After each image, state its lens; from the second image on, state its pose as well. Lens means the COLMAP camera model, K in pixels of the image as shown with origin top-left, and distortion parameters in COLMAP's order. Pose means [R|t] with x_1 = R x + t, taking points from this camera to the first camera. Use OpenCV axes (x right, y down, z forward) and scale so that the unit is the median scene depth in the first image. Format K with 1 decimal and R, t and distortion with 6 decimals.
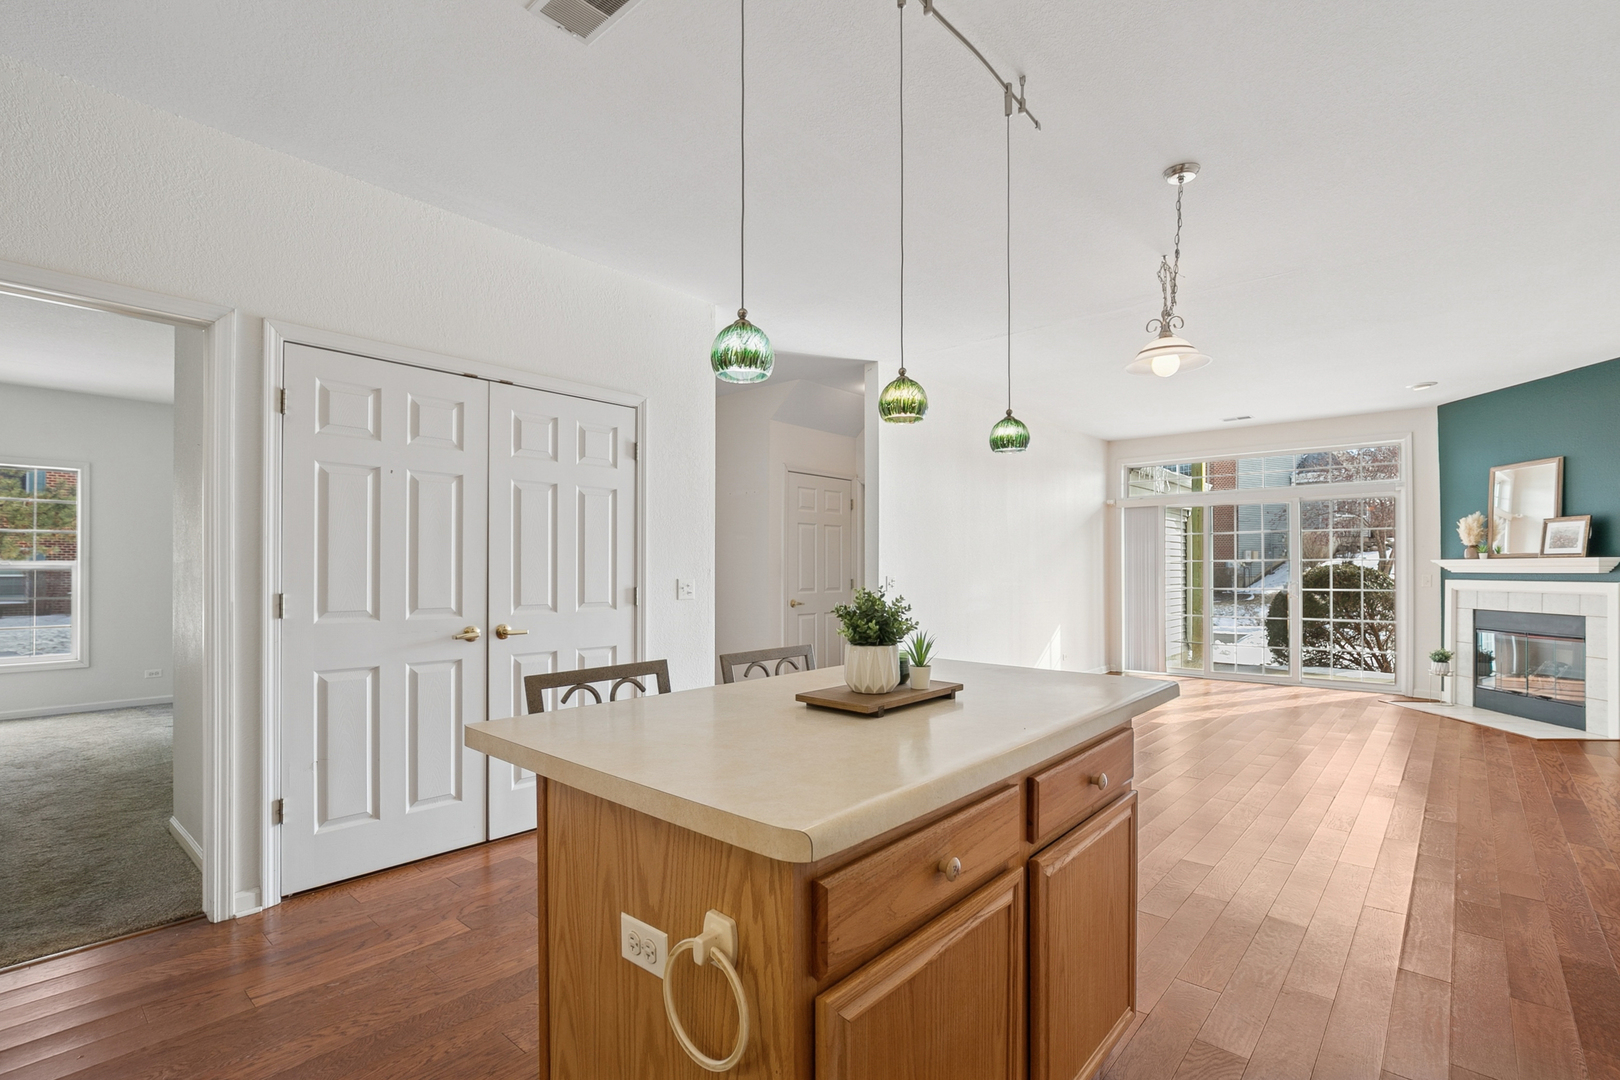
lens RADIAL K [[748.6, 0, 829.2], [0, 748.6, 566.8], [0, 0, 1]] dist [-0.019873, 0.007215]
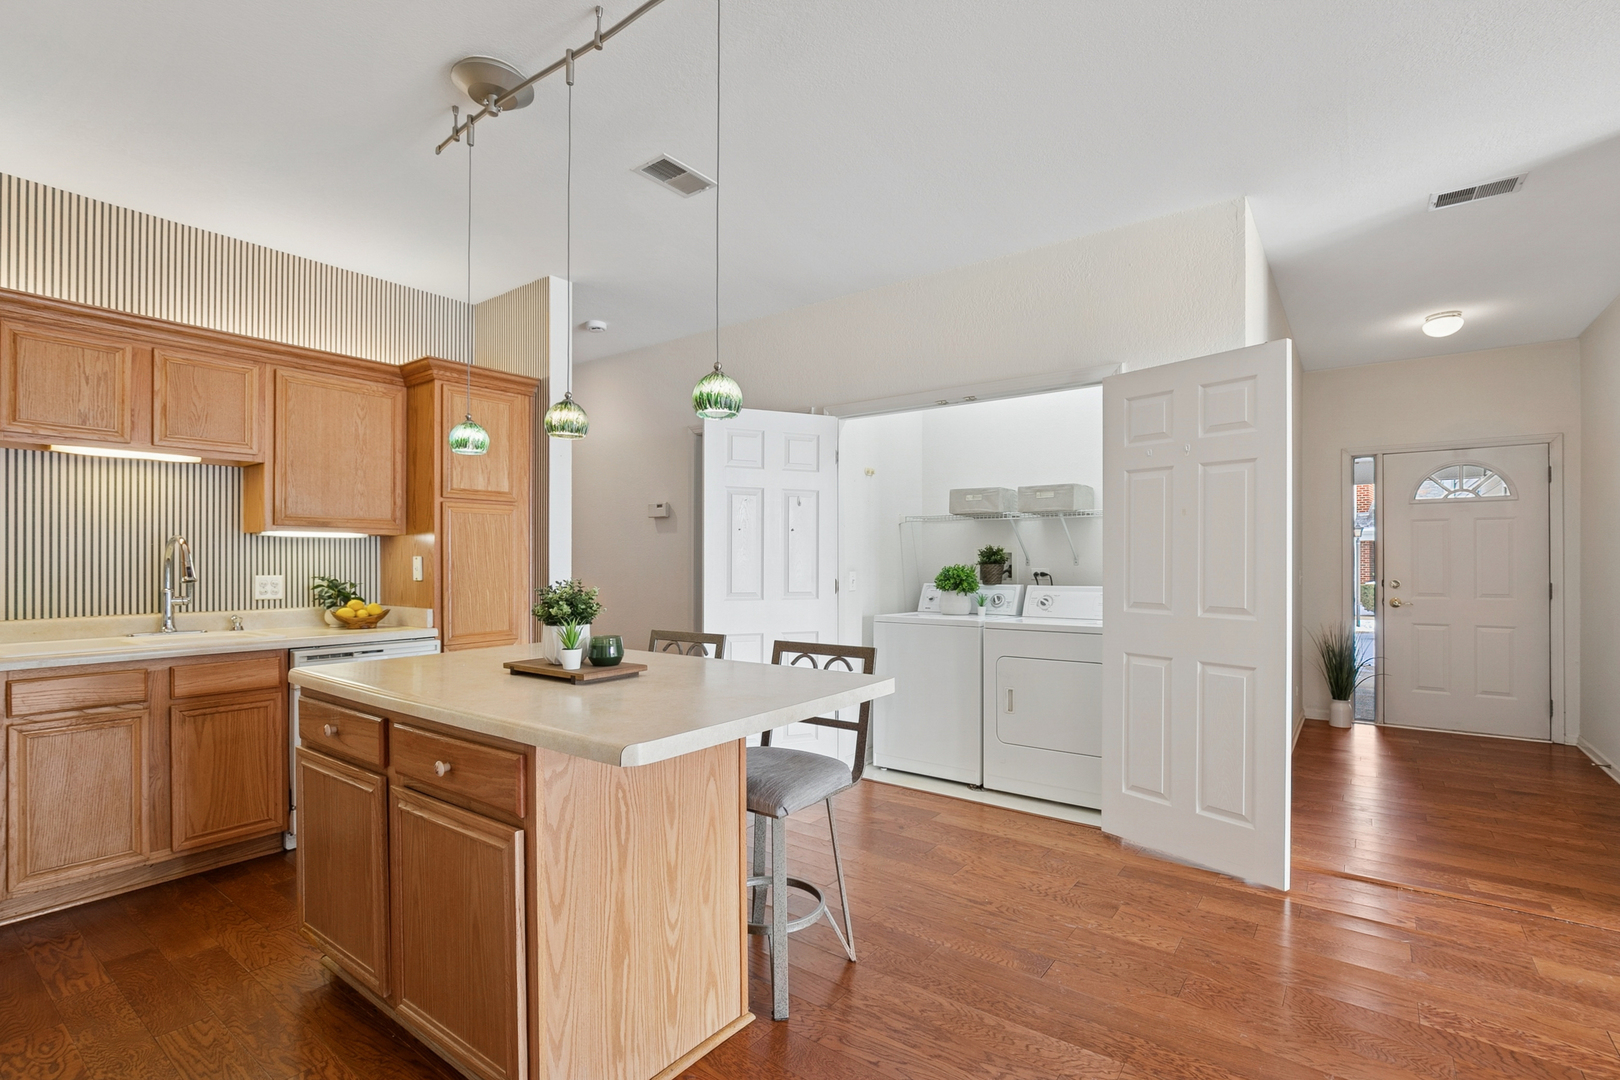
lens RADIAL K [[748.6, 0, 812.8], [0, 748.6, 559.6], [0, 0, 1]] dist [-0.019873, 0.007215]
pose [[0.065343, -0.003655, -0.997856, 0.395619], [0.001836, 0.999992, -0.003543, 0.000793], [0.997861, -0.001601, 0.065349, 0.399350]]
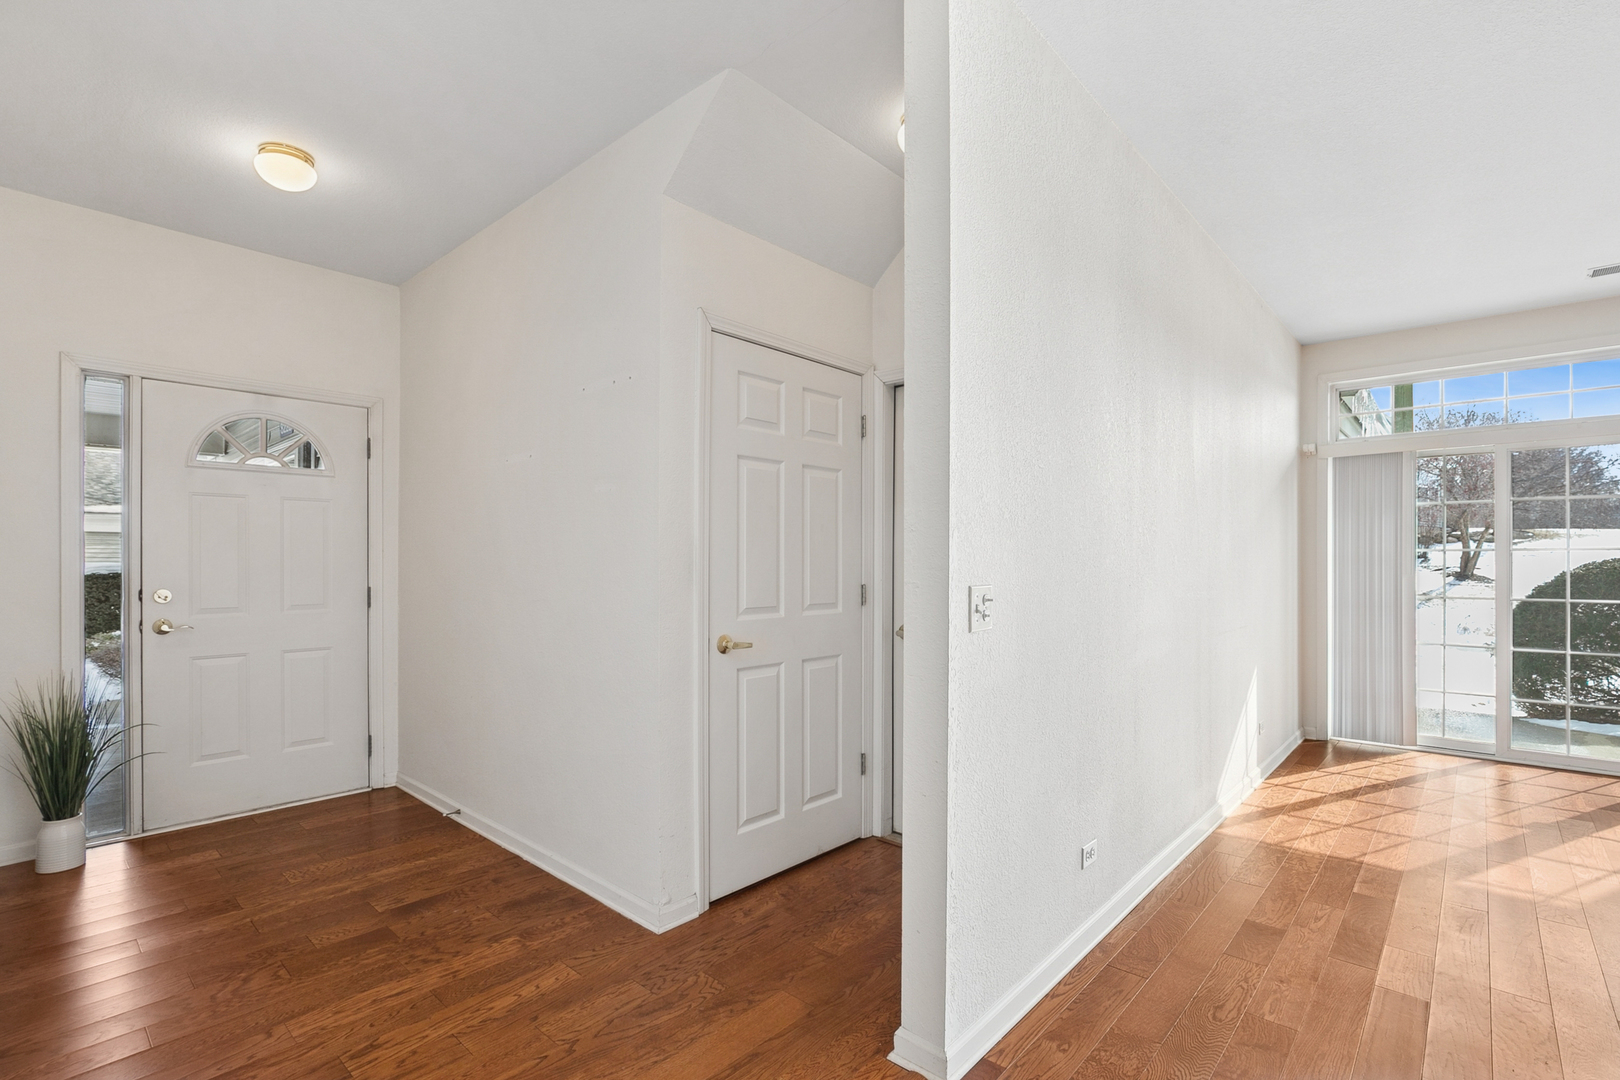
lens RADIAL K [[748.6, 0, 825.0], [0, 748.6, 558.5], [0, 0, 1]] dist [-0.019873, 0.007215]
pose [[0.999795, 0.001978, -0.020132, 0.018960], [-0.001980, 0.999998, -0.000093, 0.000012], [0.020131, 0.000133, 0.999797, 0.643703]]
